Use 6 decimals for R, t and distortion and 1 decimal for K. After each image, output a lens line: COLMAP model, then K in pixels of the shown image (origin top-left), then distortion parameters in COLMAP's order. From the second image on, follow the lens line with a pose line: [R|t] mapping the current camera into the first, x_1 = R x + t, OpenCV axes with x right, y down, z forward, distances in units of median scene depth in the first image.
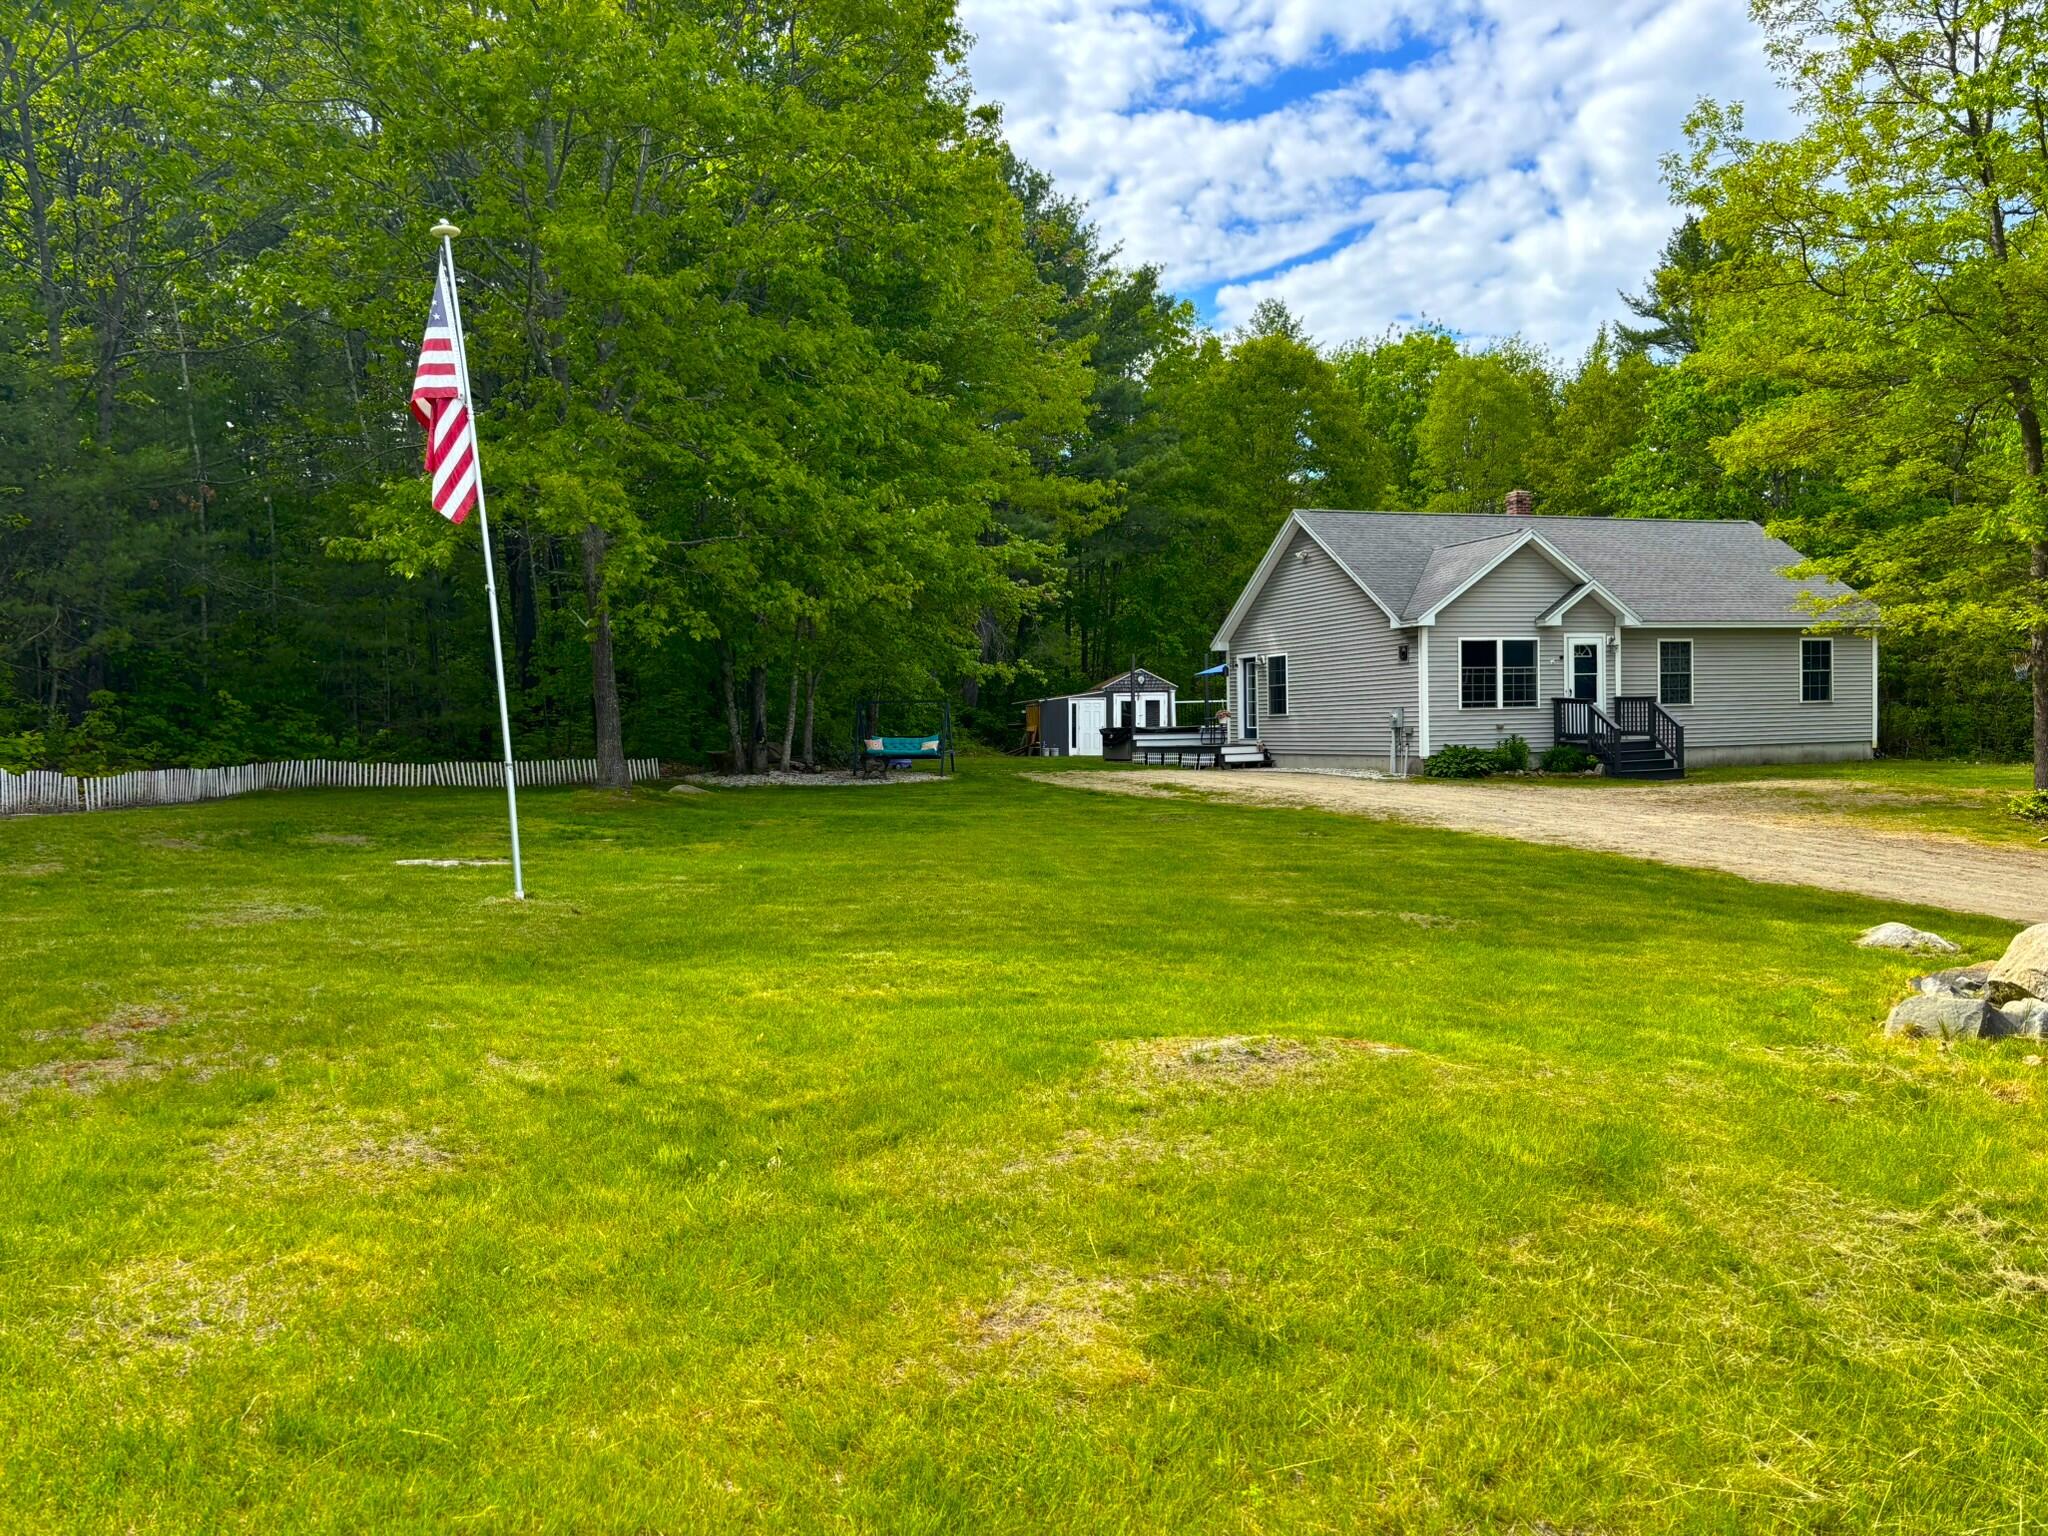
lens RADIAL K [[1548.9, 0, 1069.0], [0, 1548.9, 772.5], [0, 0, 1]] dist [0.043196, -0.037056]
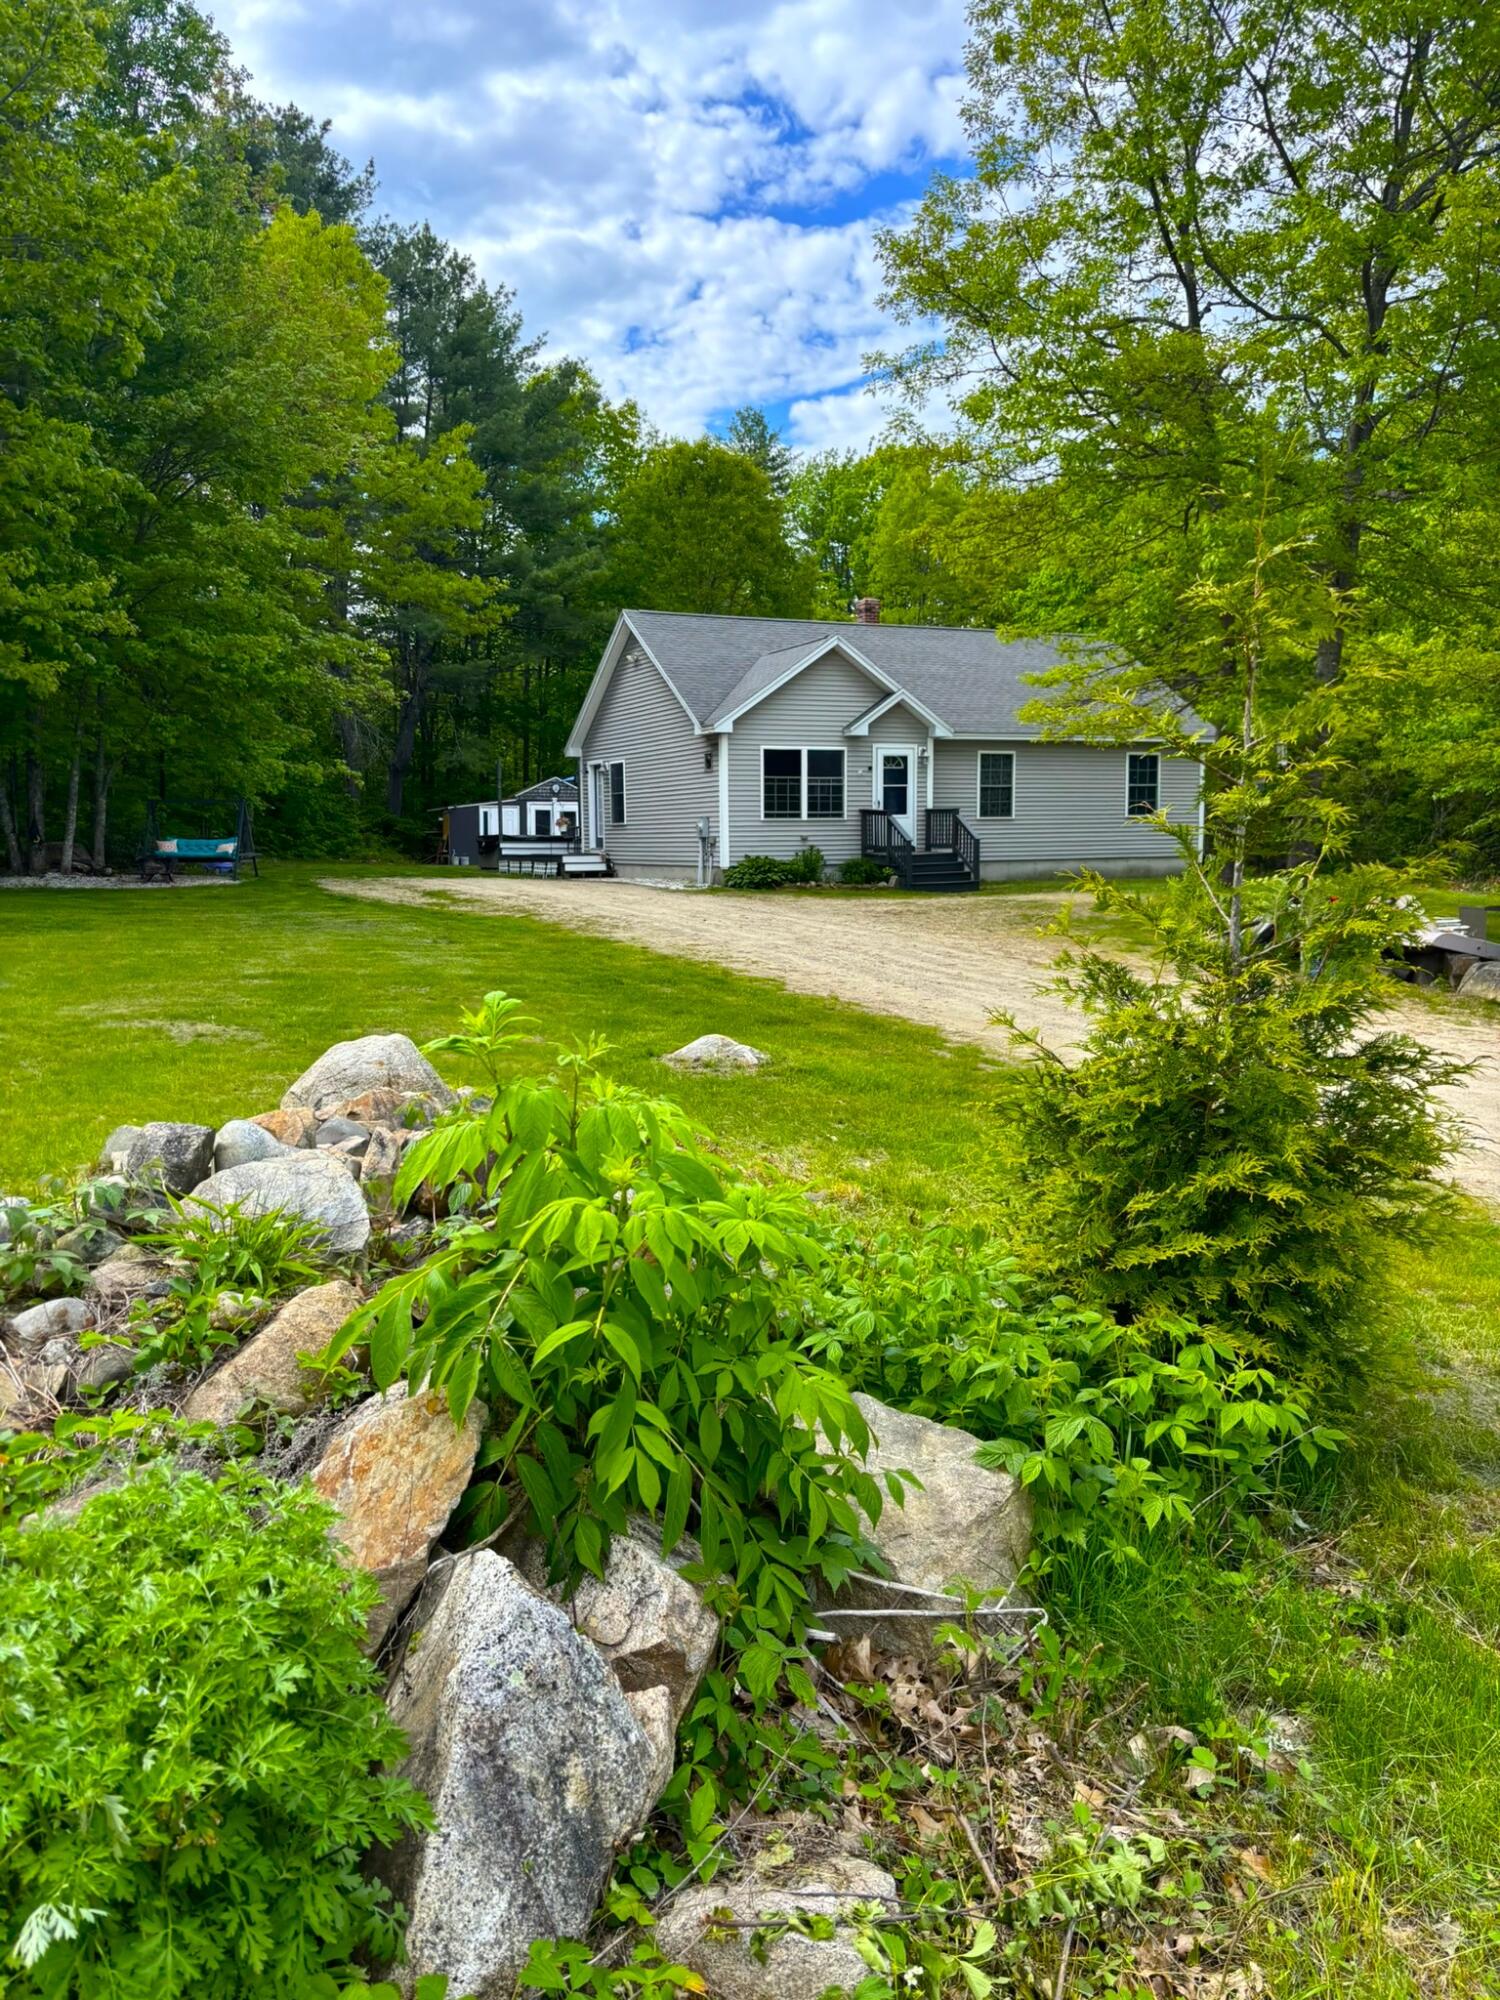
lens RADIAL K [[1512.6, 0, 737.9], [0, 1512.6, 993.8], [0, 0, 1]] dist [0.043196, -0.037056]
pose [[0.997886, 0.006893, 0.064624, 0.170344], [-0.011428, 0.997476, 0.070074, 0.002687], [-0.063978, -0.070664, 0.995446, 0.036321]]
